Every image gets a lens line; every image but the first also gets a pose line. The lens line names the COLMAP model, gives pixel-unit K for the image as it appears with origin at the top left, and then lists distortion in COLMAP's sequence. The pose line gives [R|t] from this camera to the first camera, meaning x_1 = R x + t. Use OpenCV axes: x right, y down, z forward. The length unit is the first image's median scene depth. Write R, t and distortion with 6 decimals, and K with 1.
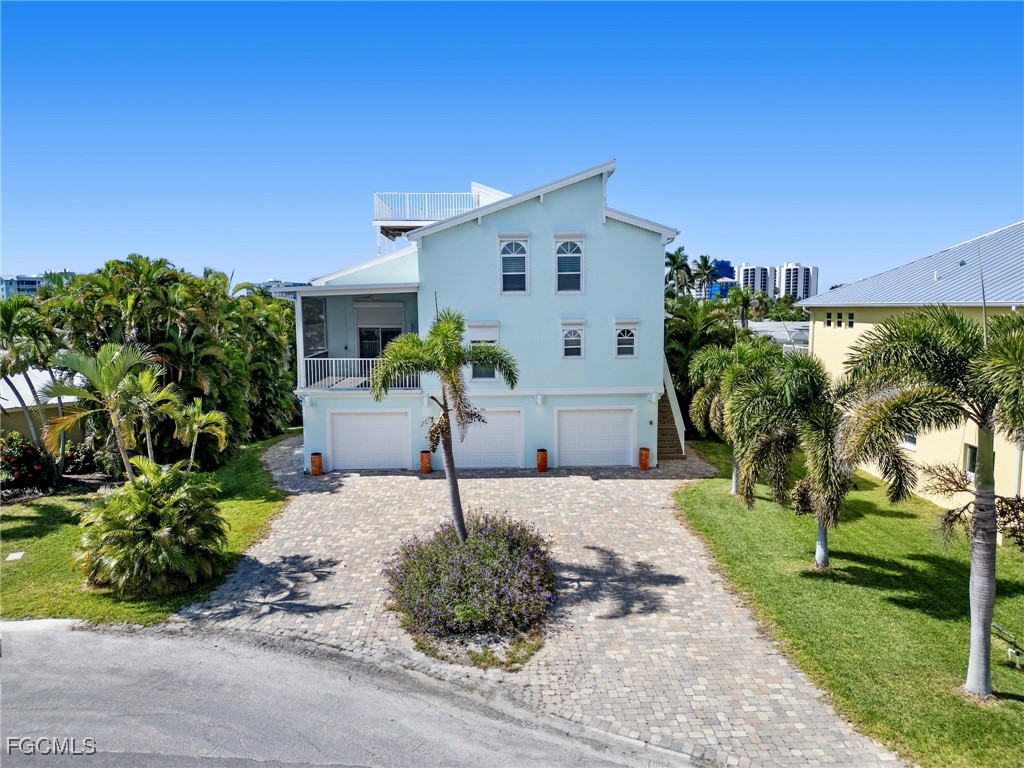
lens RADIAL K [[718.4, 0, 505.9], [0, 718.4, 381.8], [0, 0, 1]] dist [0.056280, -0.065862]
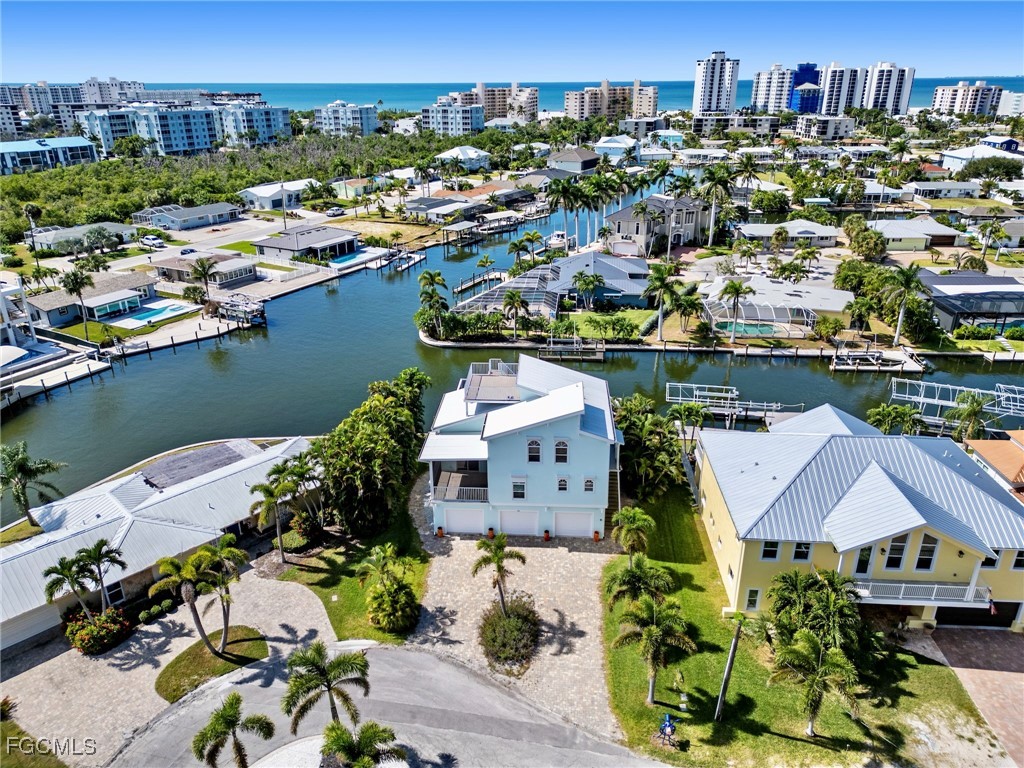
lens RADIAL K [[722.3, 0, 507.1], [0, 722.3, 386.7], [0, 0, 1]] dist [0.057229, -0.056866]
pose [[0.996509, 0.031088, -0.077475, 0.124190], [-0.007520, 0.957727, 0.287580, -1.299961], [0.083140, -0.285993, 0.954618, -1.262747]]
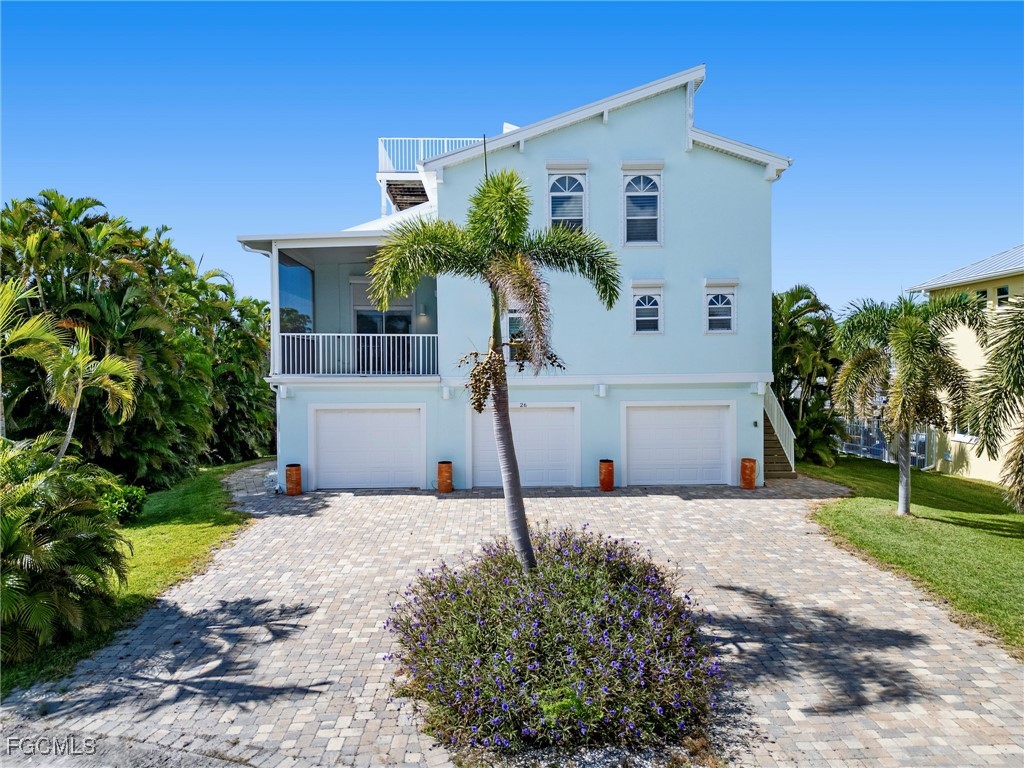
lens RADIAL K [[722.3, 0, 507.1], [0, 722.3, 386.7], [0, 0, 1]] dist [0.057229, -0.056866]
pose [[0.999998, 0.000597, 0.001859, -0.073402], [-0.000443, 0.996660, -0.081666, 0.116232], [-0.001902, 0.081665, 0.996658, 0.389614]]
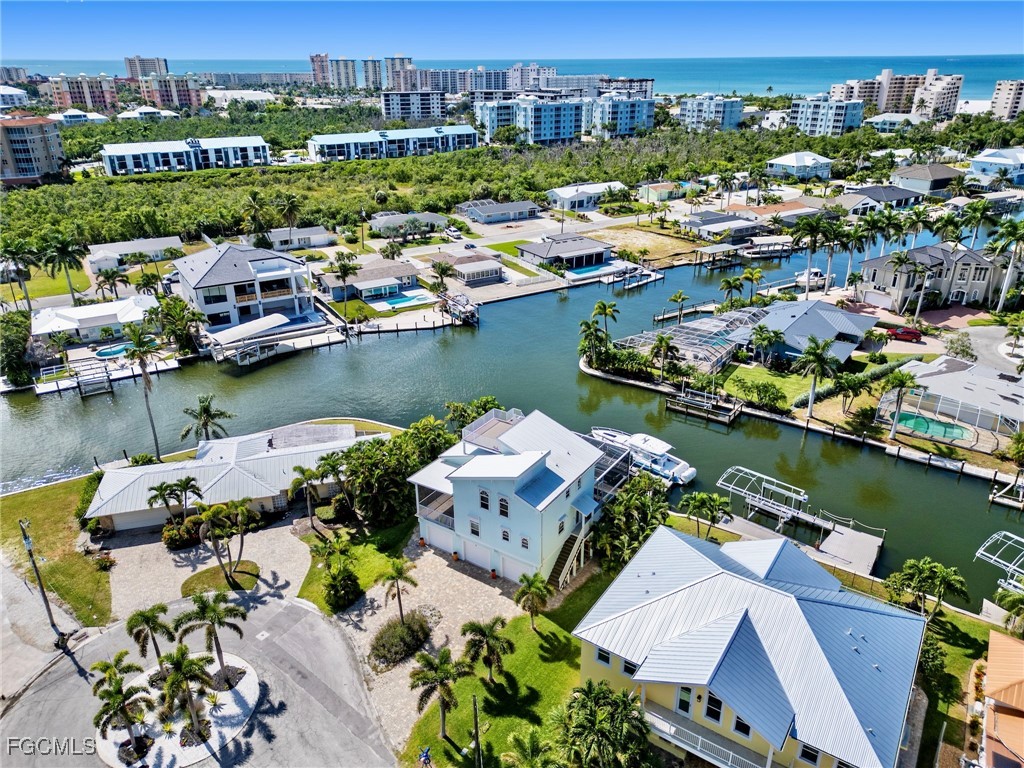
lens RADIAL K [[722.3, 0, 507.1], [0, 722.3, 386.7], [0, 0, 1]] dist [0.057229, -0.056866]
pose [[0.815595, 0.238458, -0.527202, 1.732378], [-0.058781, 0.940564, 0.334490, -1.837538], [0.575629, -0.241819, 0.781137, -0.995755]]
